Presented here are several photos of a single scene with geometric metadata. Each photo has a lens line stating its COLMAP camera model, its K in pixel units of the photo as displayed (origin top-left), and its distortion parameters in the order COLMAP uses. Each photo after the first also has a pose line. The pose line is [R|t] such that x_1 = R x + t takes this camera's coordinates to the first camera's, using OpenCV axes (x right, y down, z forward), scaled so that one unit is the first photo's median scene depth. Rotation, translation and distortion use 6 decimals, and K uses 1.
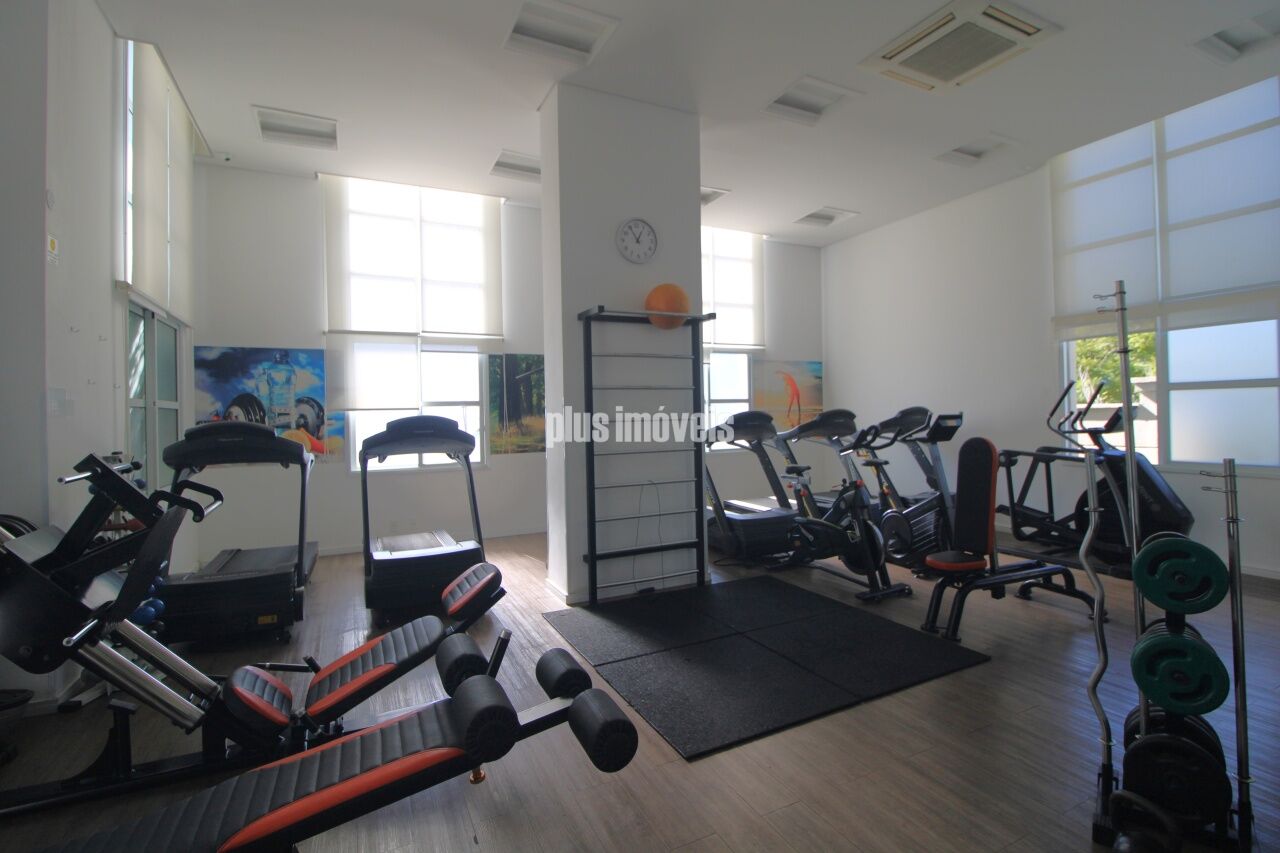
lens RADIAL K [[594.9, 0, 641.4], [0, 594.9, 416.3], [0, 0, 1]] dist [-0.003586, -0.004273]
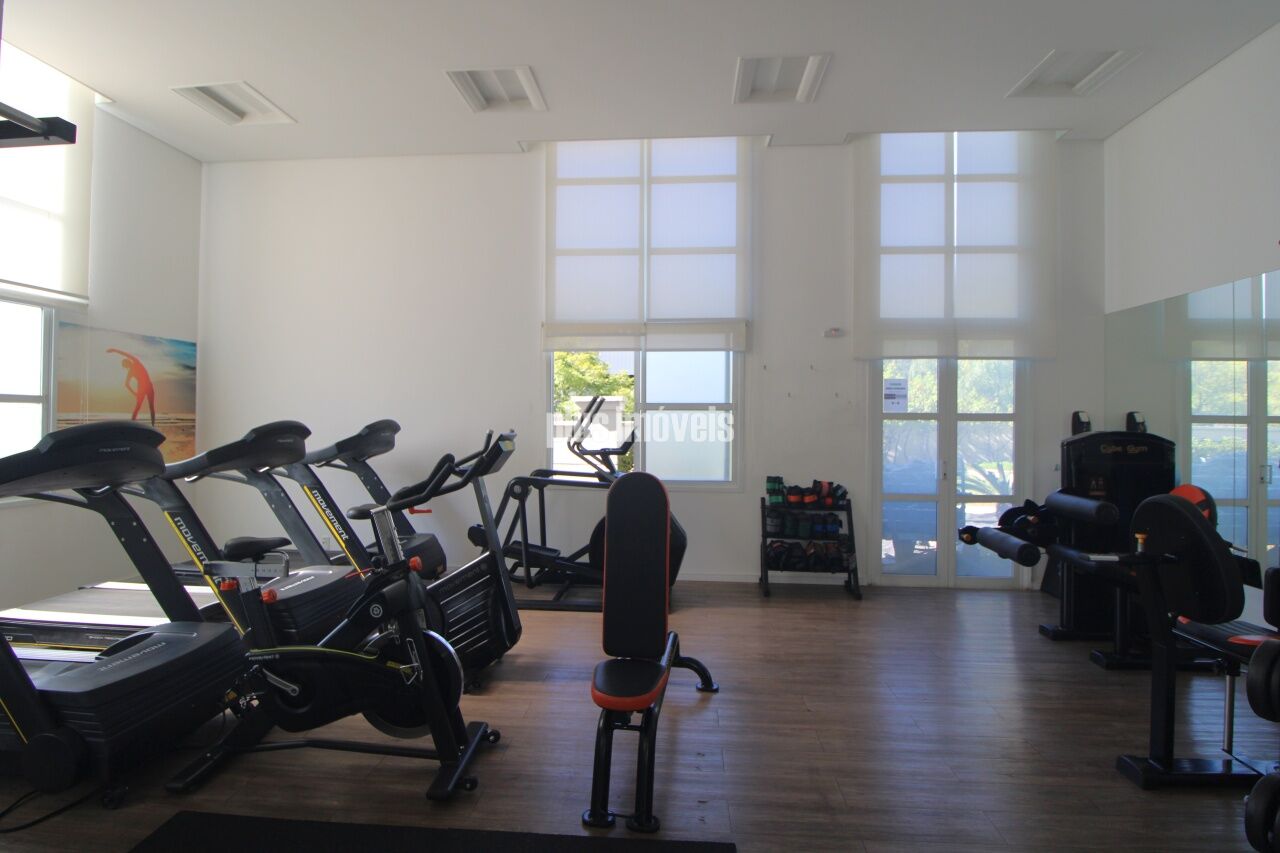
lens RADIAL K [[594.9, 0, 638.1], [0, 594.9, 417.0], [0, 0, 1]] dist [-0.003586, -0.004273]
pose [[0.509510, 0.026581, 0.860054, 0.007483], [-0.012632, 0.999646, -0.023412, -0.007034], [-0.860372, 0.001064, 0.509665, 0.424725]]
